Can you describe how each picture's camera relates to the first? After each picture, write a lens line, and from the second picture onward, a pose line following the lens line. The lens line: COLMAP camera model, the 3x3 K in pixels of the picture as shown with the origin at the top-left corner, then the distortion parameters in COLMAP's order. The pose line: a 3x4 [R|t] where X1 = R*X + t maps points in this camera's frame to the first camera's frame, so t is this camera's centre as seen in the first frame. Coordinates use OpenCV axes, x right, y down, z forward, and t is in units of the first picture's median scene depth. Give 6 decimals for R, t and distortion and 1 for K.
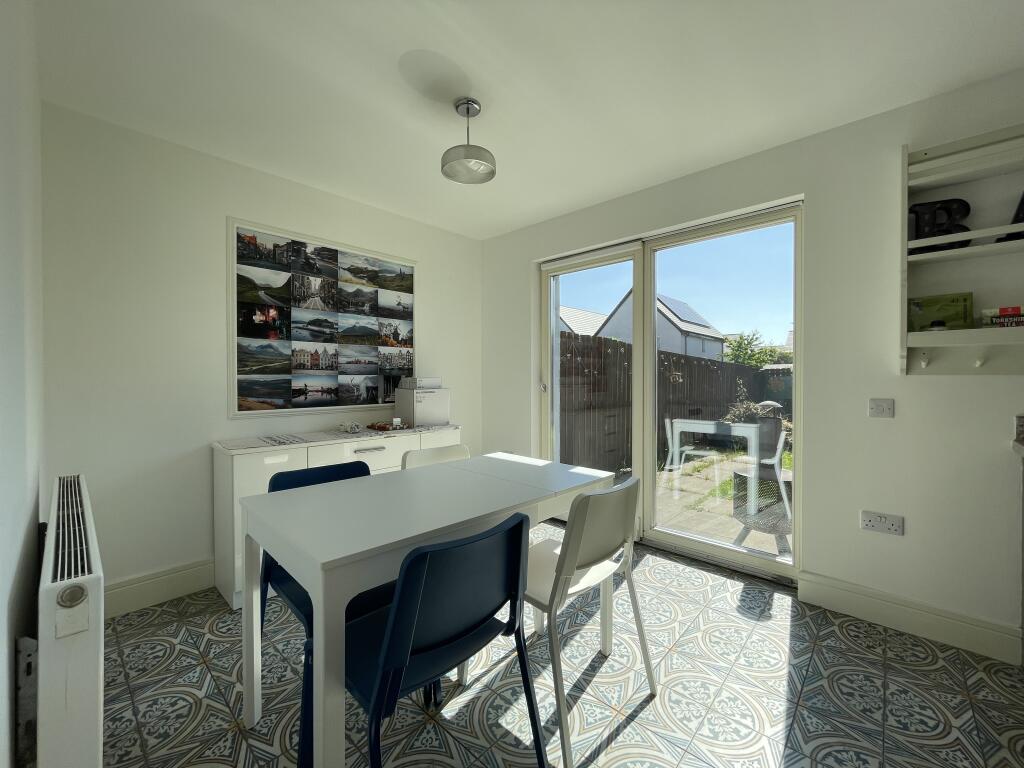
lens RADIAL K [[418.2, 0, 515.1], [0, 418.2, 380.3], [0, 0, 1]] dist [-0.002418, 0.000454]
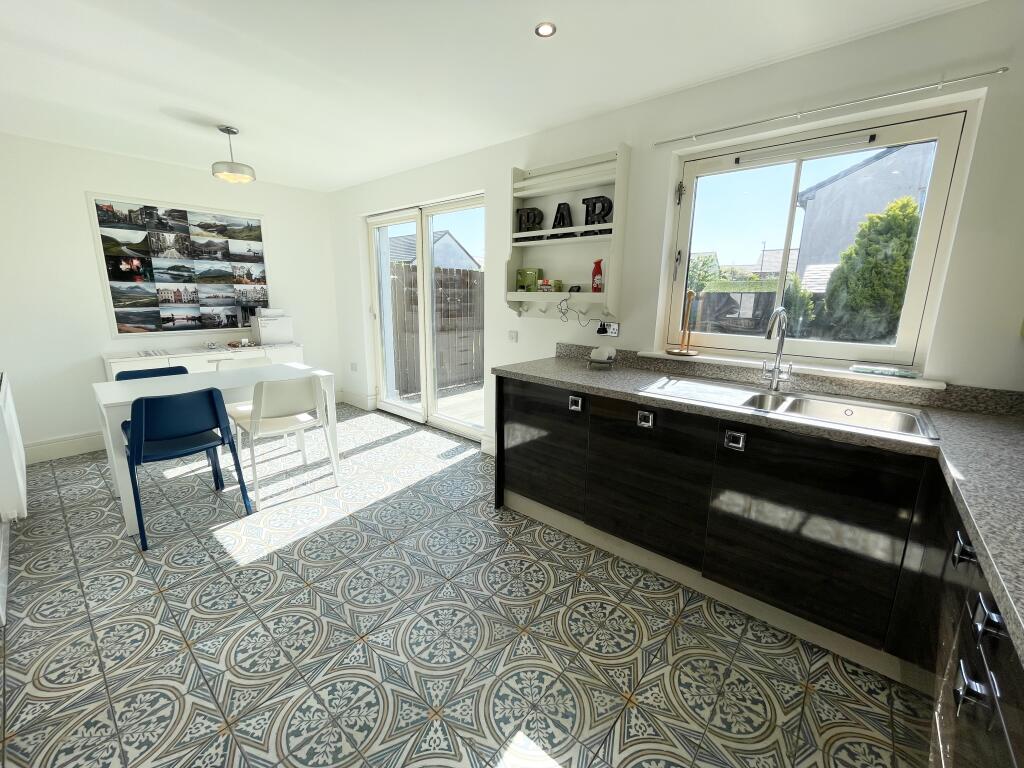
lens RADIAL K [[418.2, 0, 515.2], [0, 418.2, 380.5], [0, 0, 1]] dist [-0.002418, 0.000454]
pose [[0.999113, 0.005561, 0.041742, 0.578759], [-0.013731, 0.980087, 0.198091, -0.063906], [-0.039809, -0.198489, 0.979294, -0.452375]]
